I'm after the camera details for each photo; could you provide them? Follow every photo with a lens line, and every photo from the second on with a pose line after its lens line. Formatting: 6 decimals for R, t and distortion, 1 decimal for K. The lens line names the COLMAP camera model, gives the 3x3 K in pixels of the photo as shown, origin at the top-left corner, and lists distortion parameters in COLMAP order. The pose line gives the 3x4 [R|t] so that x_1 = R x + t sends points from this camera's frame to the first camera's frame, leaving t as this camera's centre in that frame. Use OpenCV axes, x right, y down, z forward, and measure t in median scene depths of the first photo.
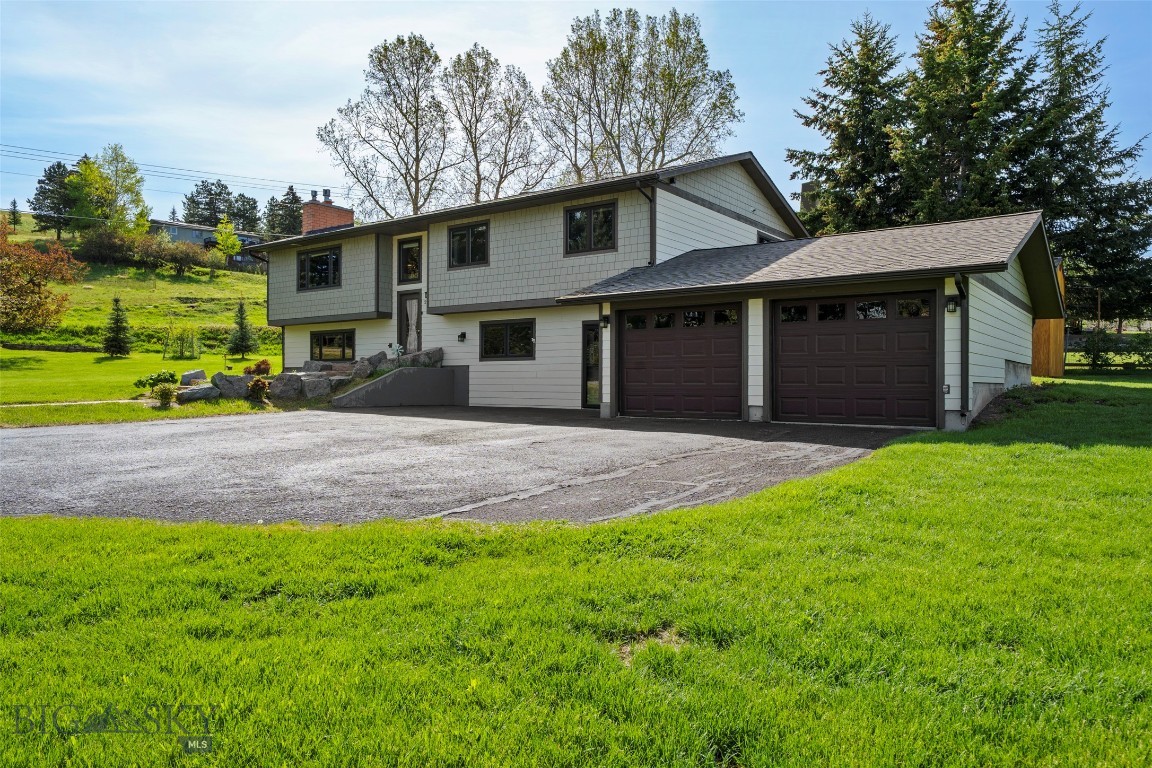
lens RADIAL K [[771.9, 0, 571.5], [0, 771.9, 385.2], [0, 0, 1]] dist [-0.006496, 0.002612]
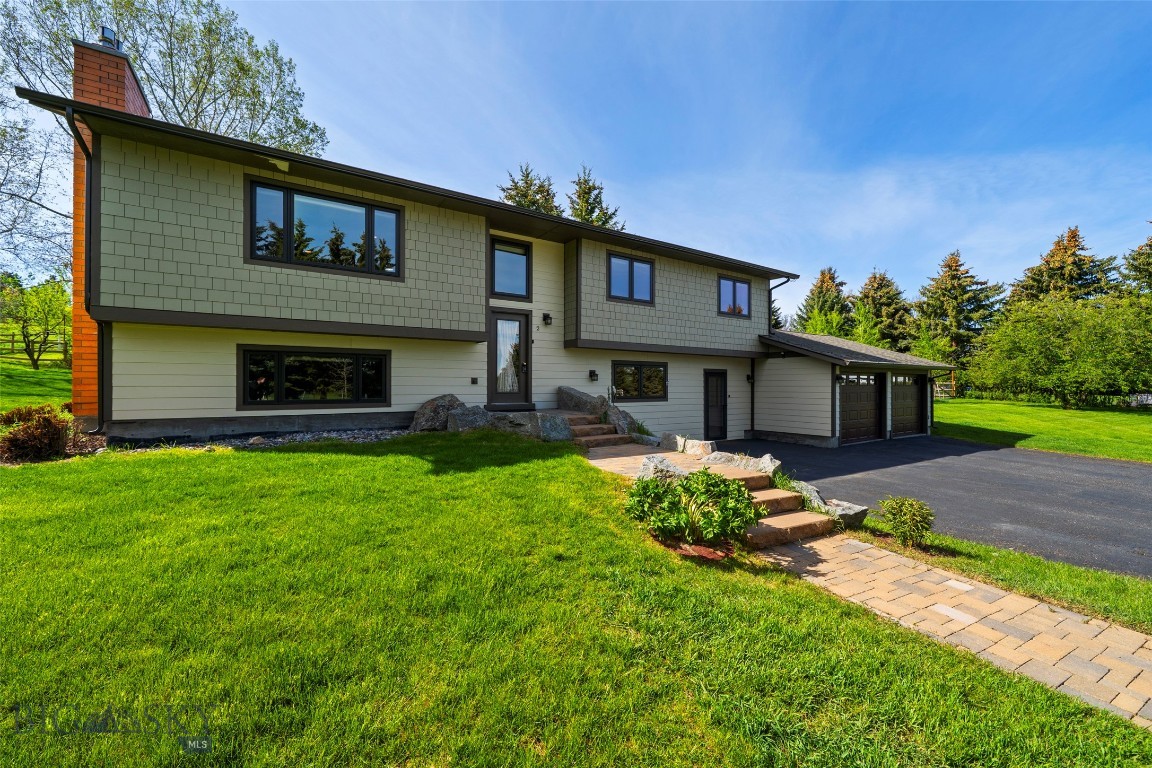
lens RADIAL K [[462.8, 0, 576.0], [0, 462.8, 384.0], [0, 0, 1]] dist [-0.000877, -0.000183]
pose [[0.335243, -0.000997, 0.942131, -0.339348], [0.001235, 0.999999, 0.000619, -0.027759], [-0.942131, 0.000956, 0.335244, 0.438052]]
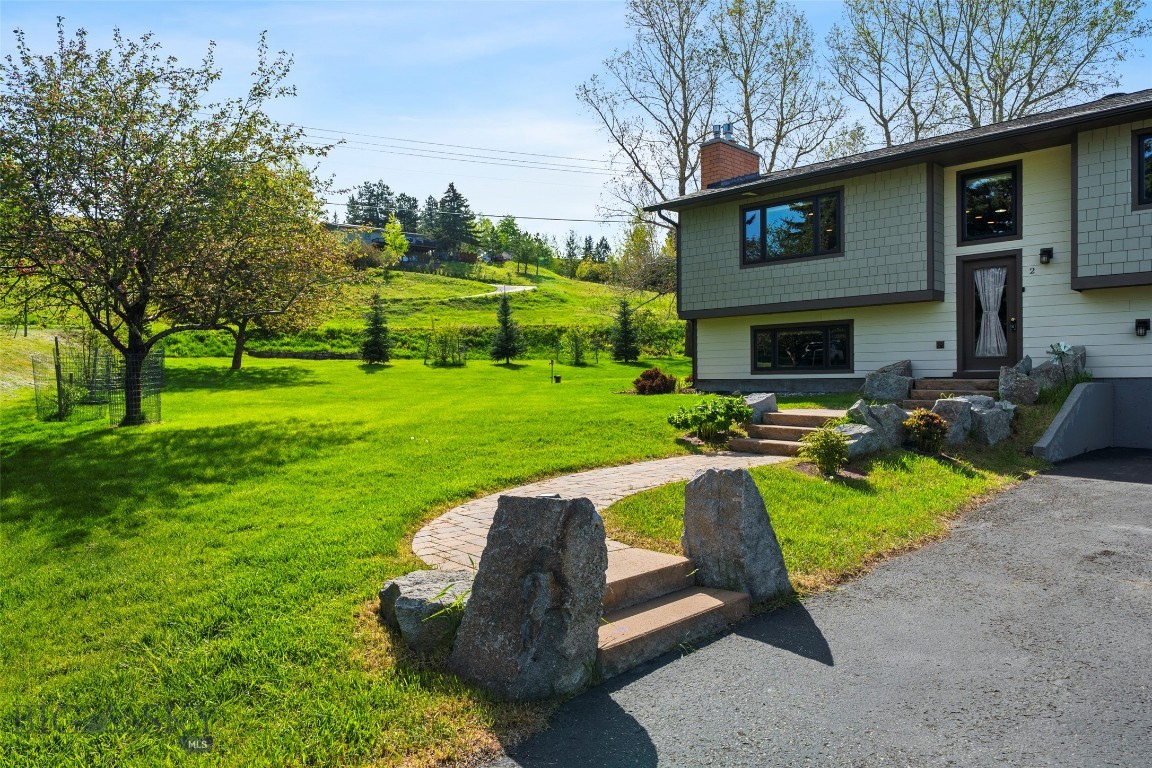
lens RADIAL K [[771.9, 0, 571.5], [0, 771.9, 385.2], [0, 0, 1]] dist [-0.006496, 0.002612]
pose [[0.989282, -0.009930, -0.145677, -0.247664], [0.010339, 0.999944, 0.002050, -0.013373], [0.145649, -0.003534, 0.989330, 0.196711]]
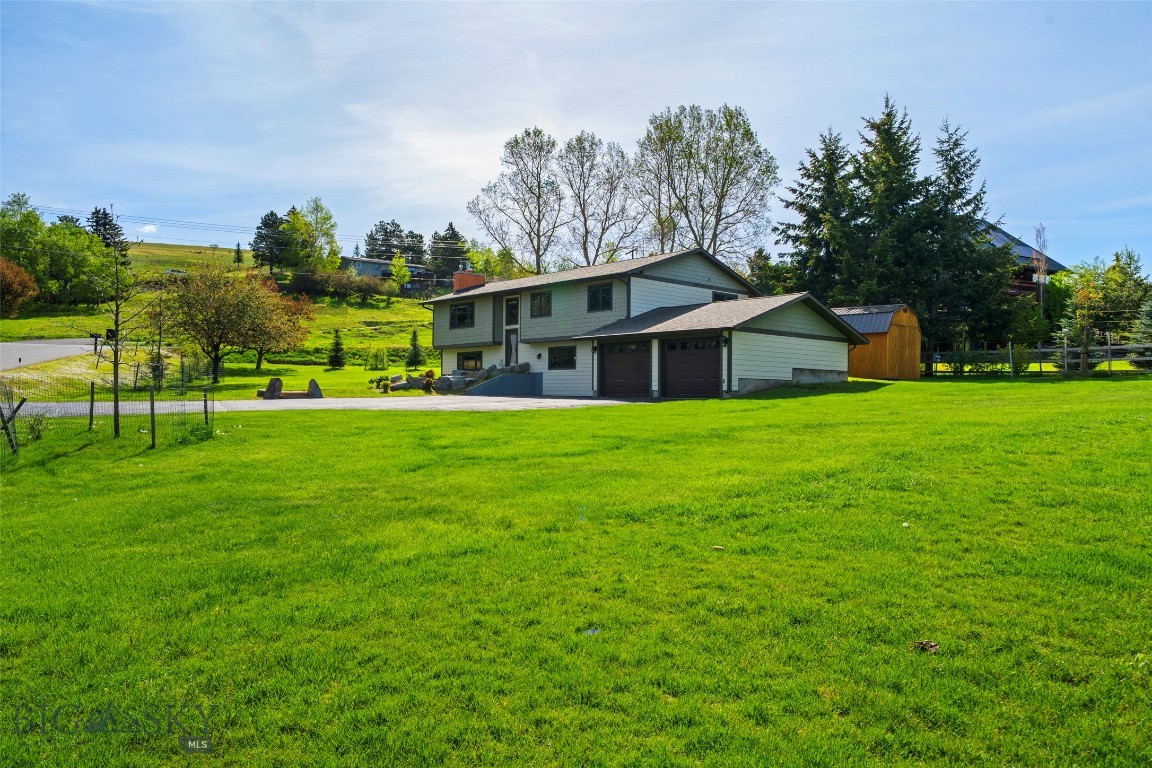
lens RADIAL K [[771.9, 0, 571.5], [0, 771.9, 385.2], [0, 0, 1]] dist [-0.006496, 0.002612]
pose [[0.981255, 0.002338, -0.192700, 0.138027], [-0.005280, 0.999877, -0.014756, 0.014682], [0.192642, 0.015497, 0.981147, -0.359837]]
